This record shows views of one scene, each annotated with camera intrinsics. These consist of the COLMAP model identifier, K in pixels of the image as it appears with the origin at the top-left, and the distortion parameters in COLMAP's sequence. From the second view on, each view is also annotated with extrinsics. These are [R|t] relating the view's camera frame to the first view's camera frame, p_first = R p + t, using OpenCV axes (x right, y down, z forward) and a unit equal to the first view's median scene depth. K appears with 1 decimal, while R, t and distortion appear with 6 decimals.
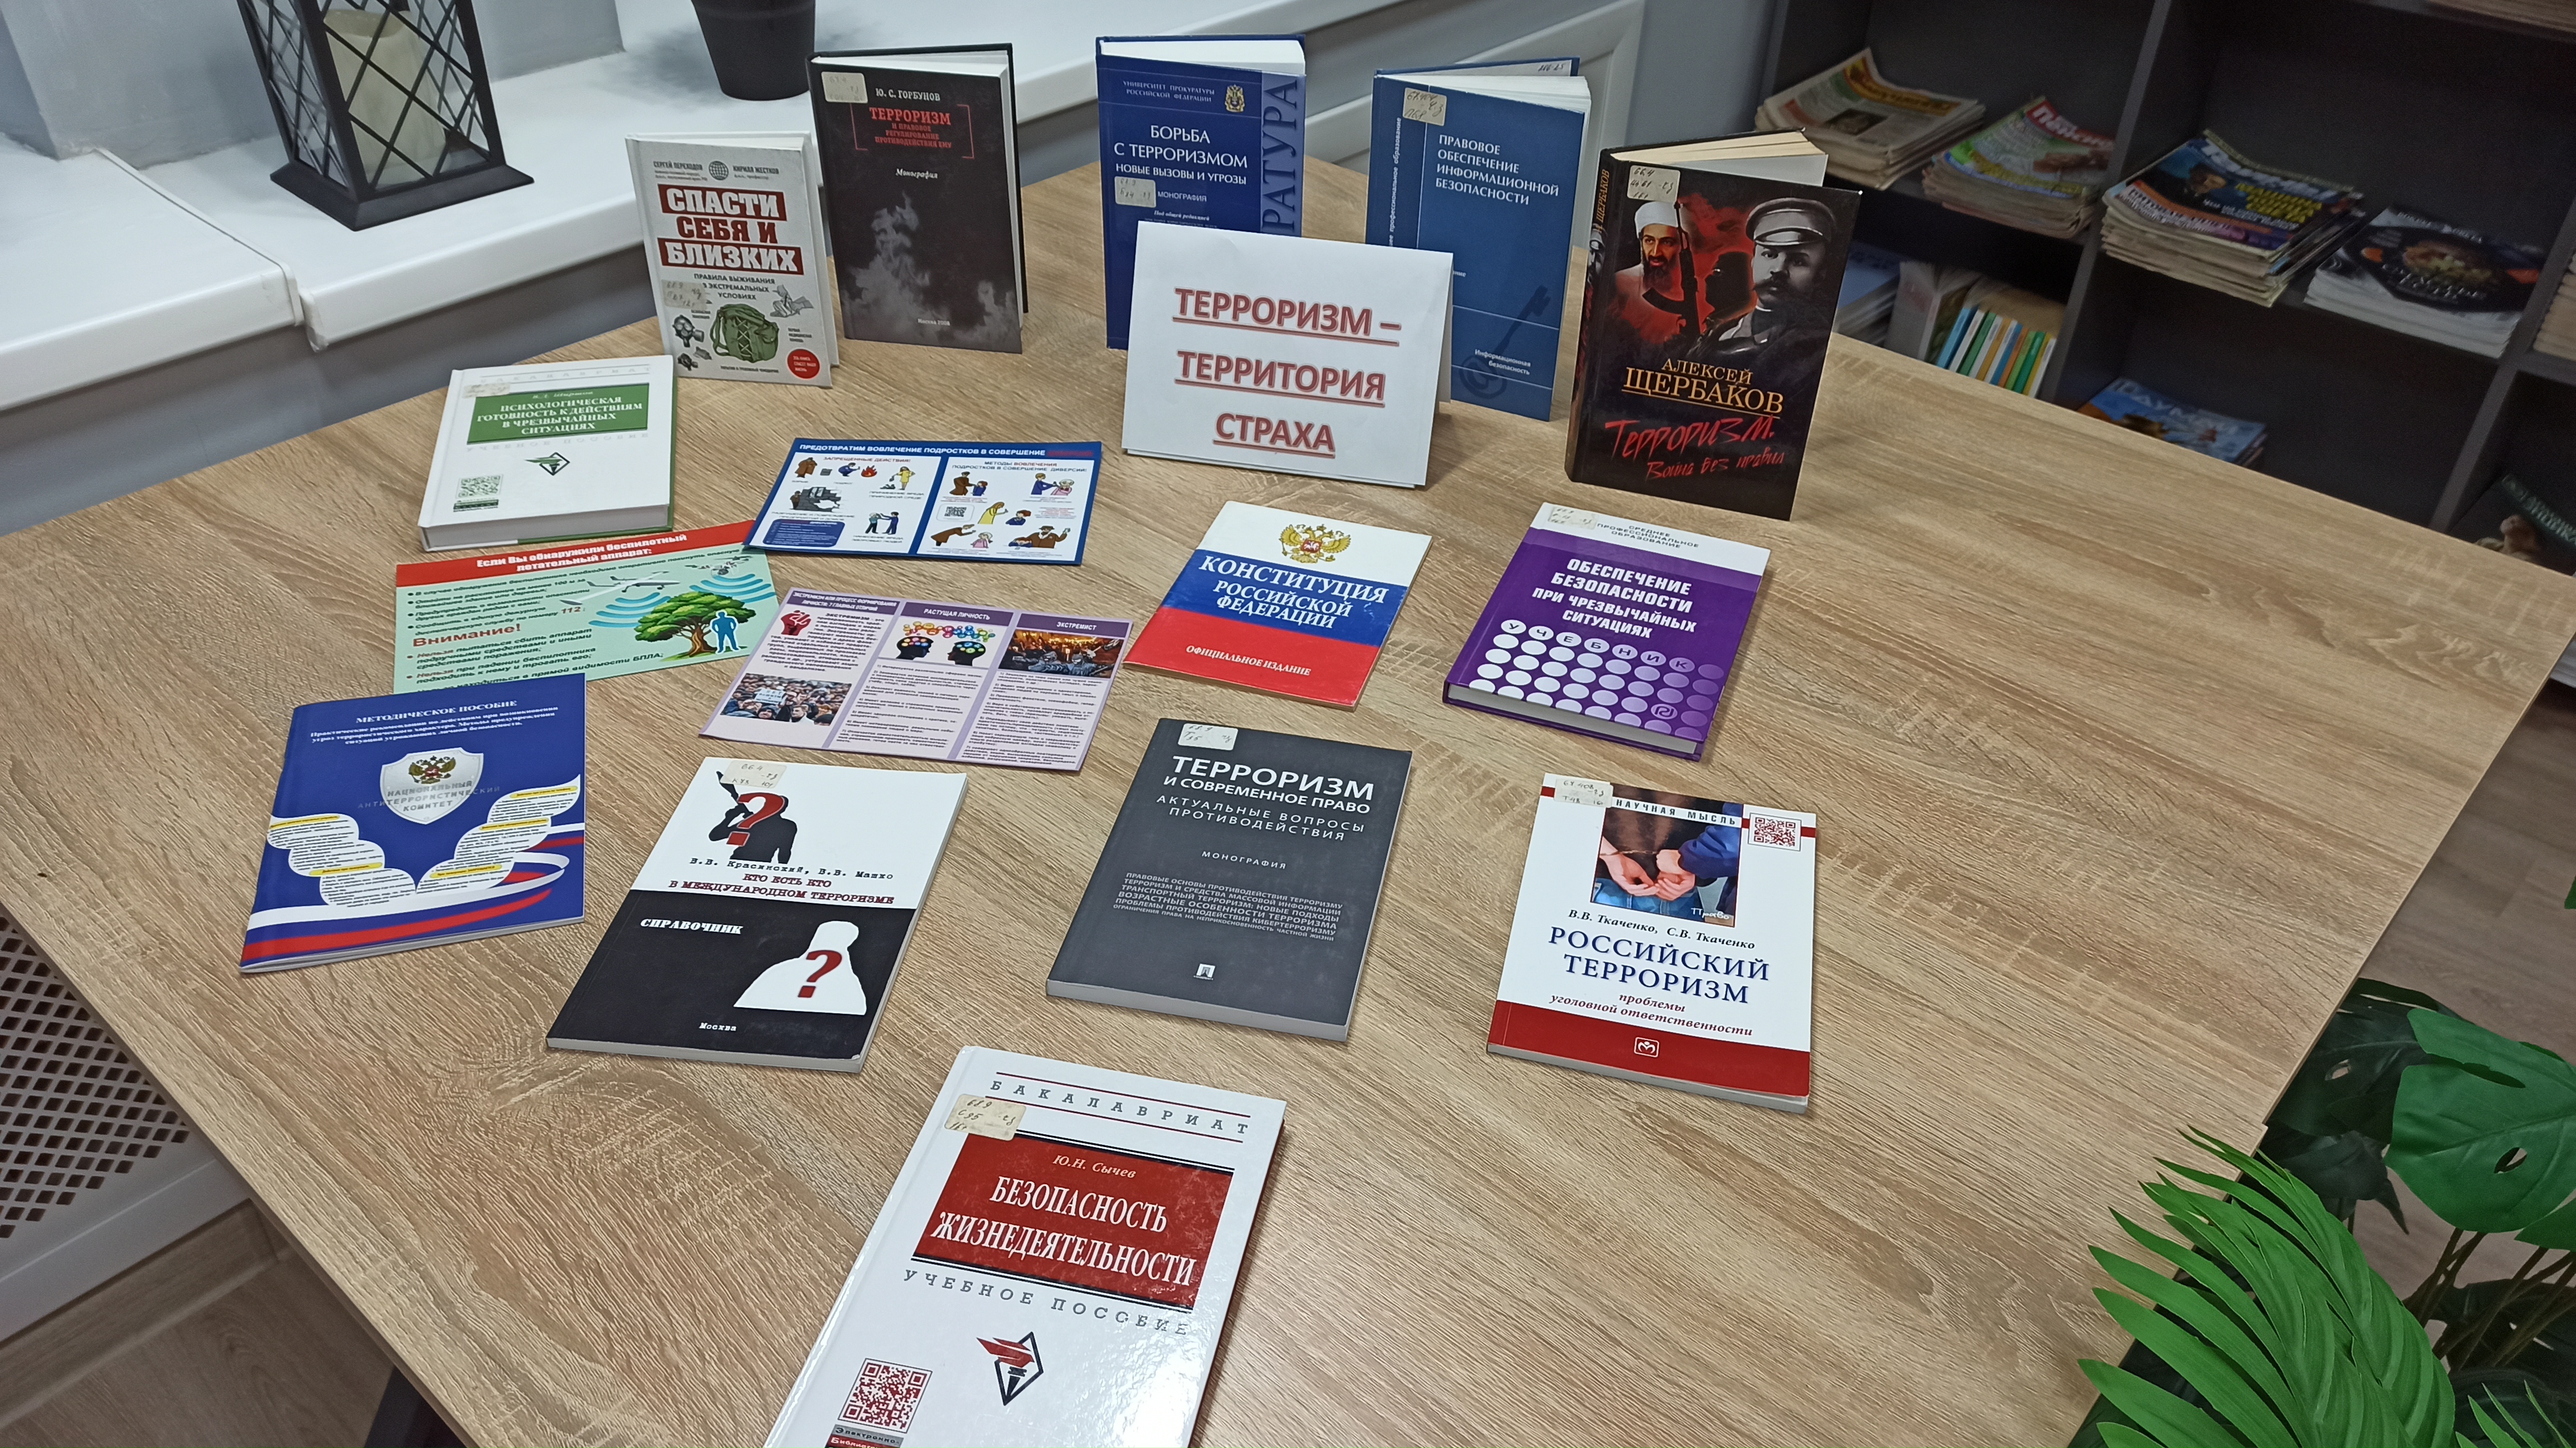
lens RADIAL K [[1908.4, 0, 1288.0], [0, 1908.4, 724.0], [0, 0, 1]] dist [0.055013, -0.002442]
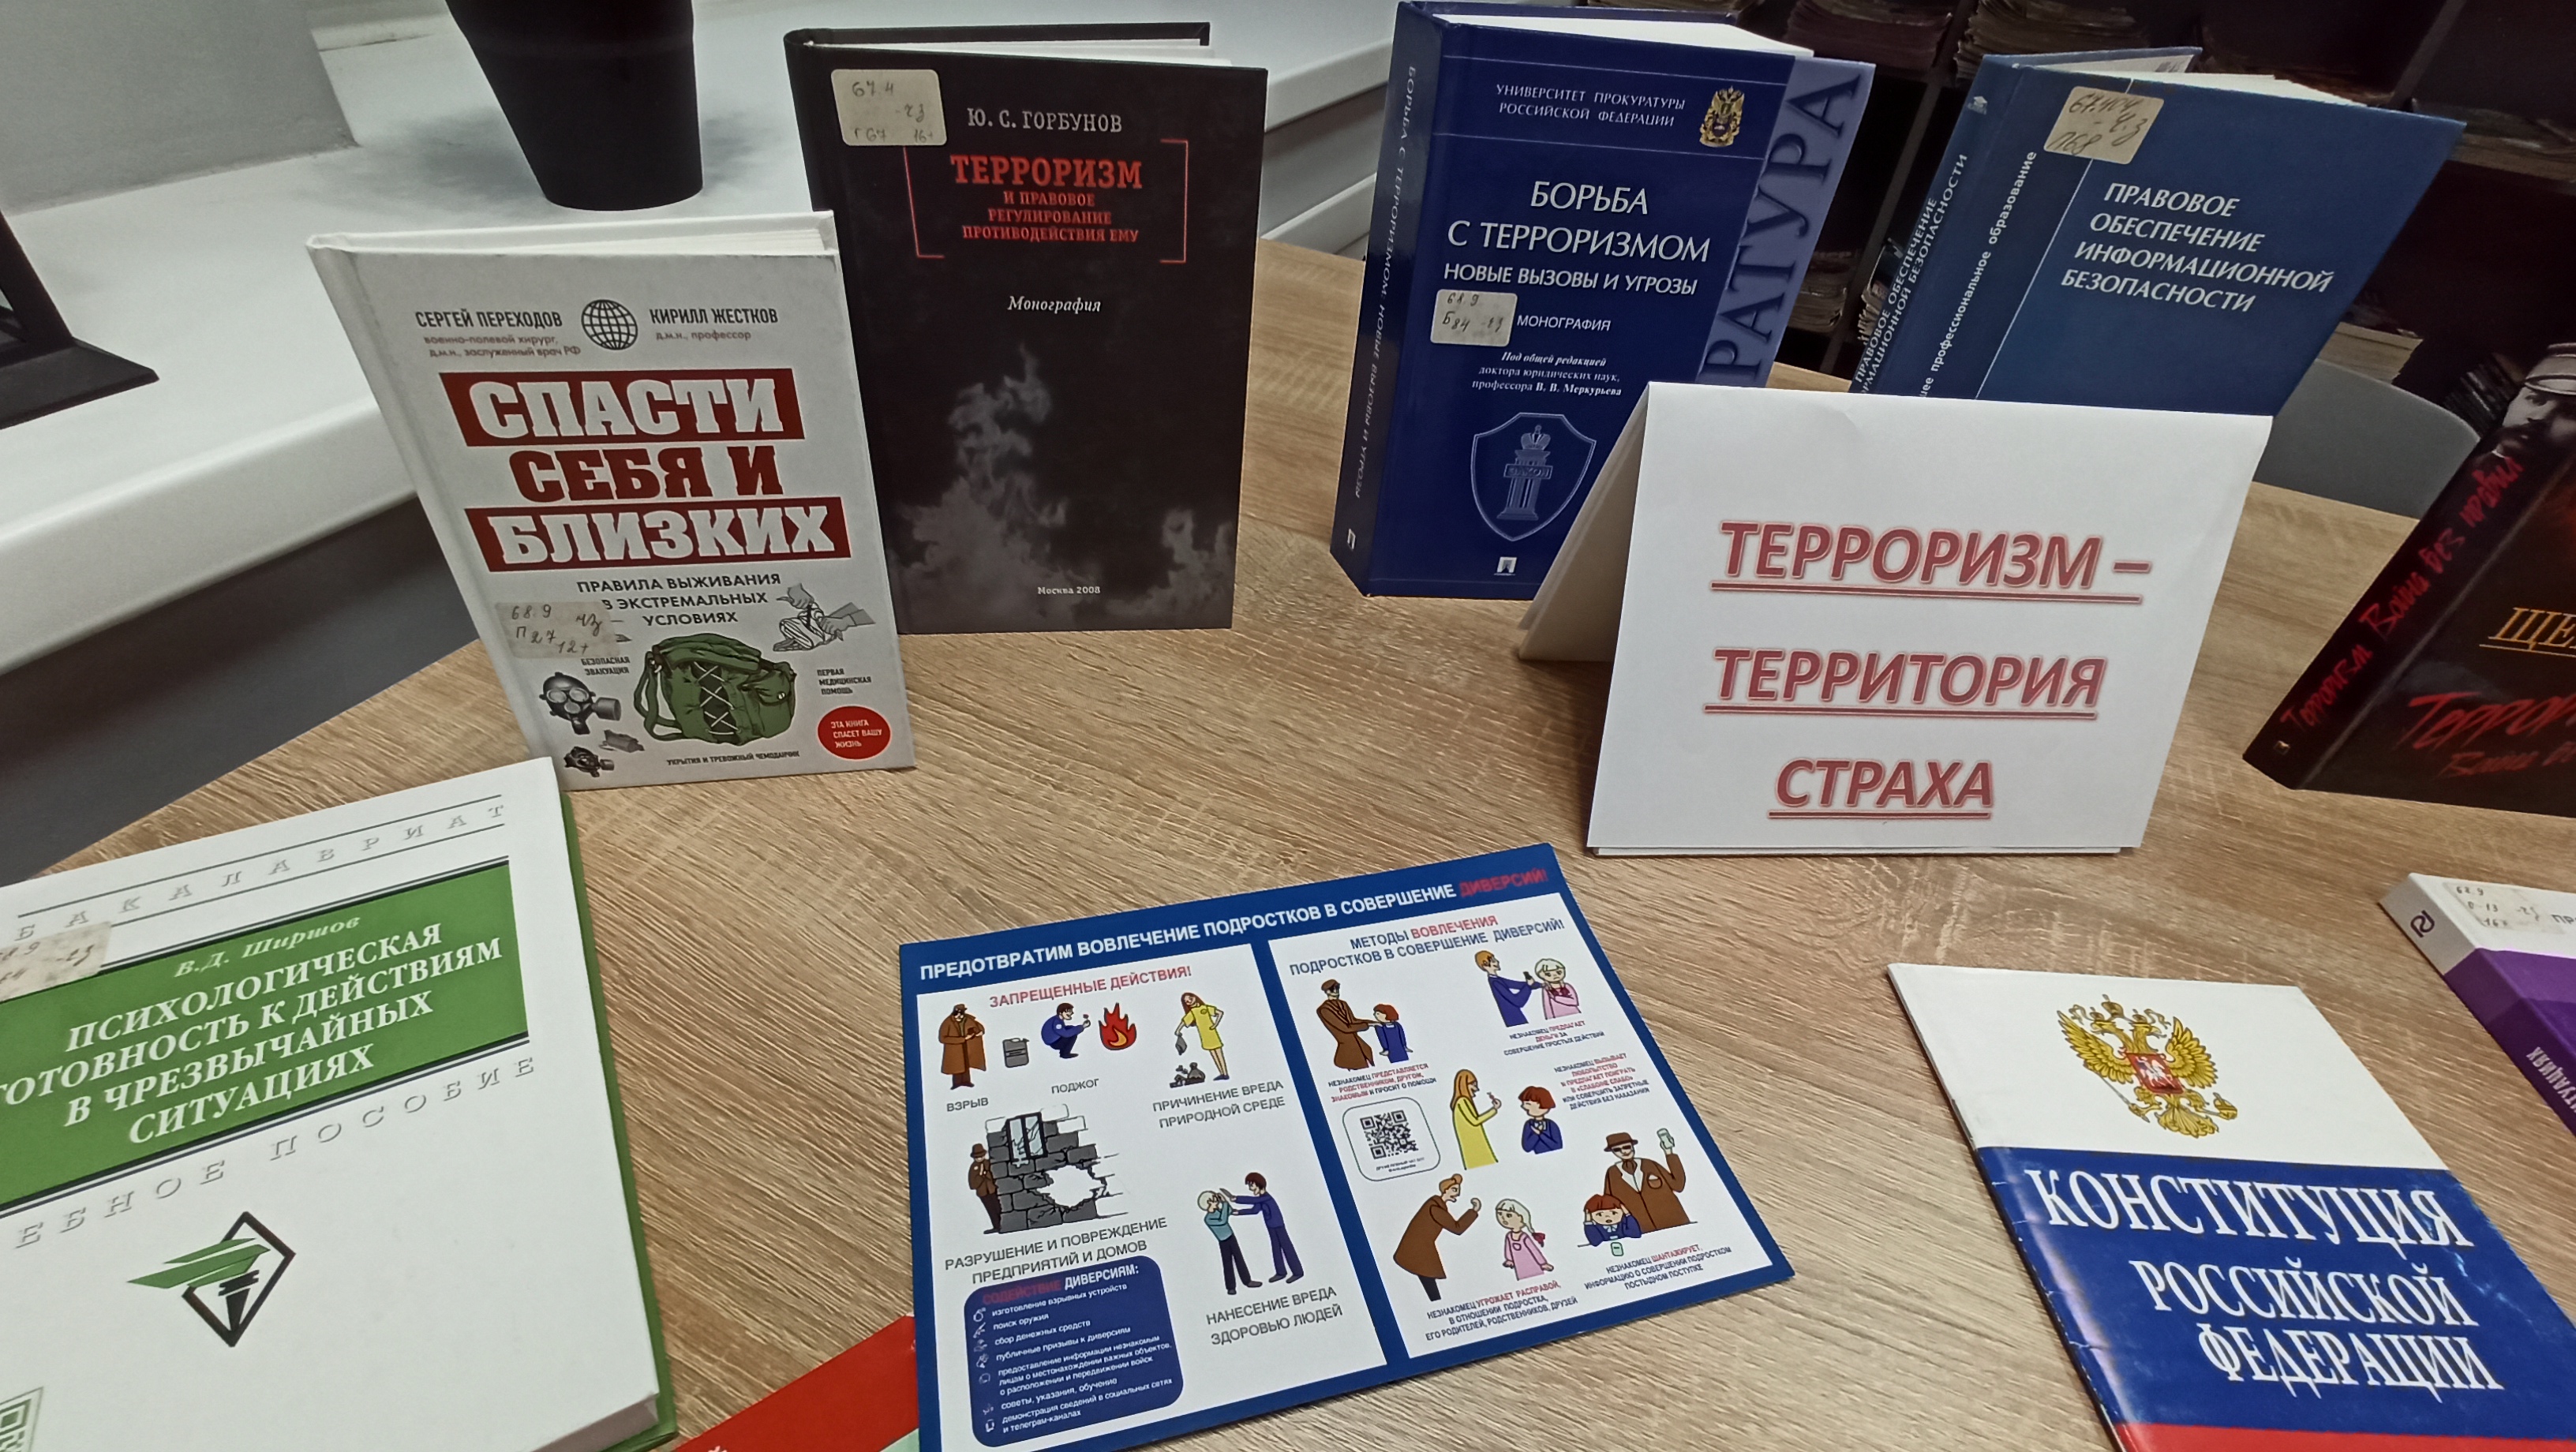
lens RADIAL K [[1183.3, 0, 1288.3], [0, 1183.3, 766.0], [0, 0, 1]] dist [-0.064350, 0.039771]
pose [[0.959601, -0.143294, 0.242142, -0.231894], [0.119115, 0.986568, 0.111779, -0.208651], [-0.254907, -0.078421, 0.963780, 0.730507]]
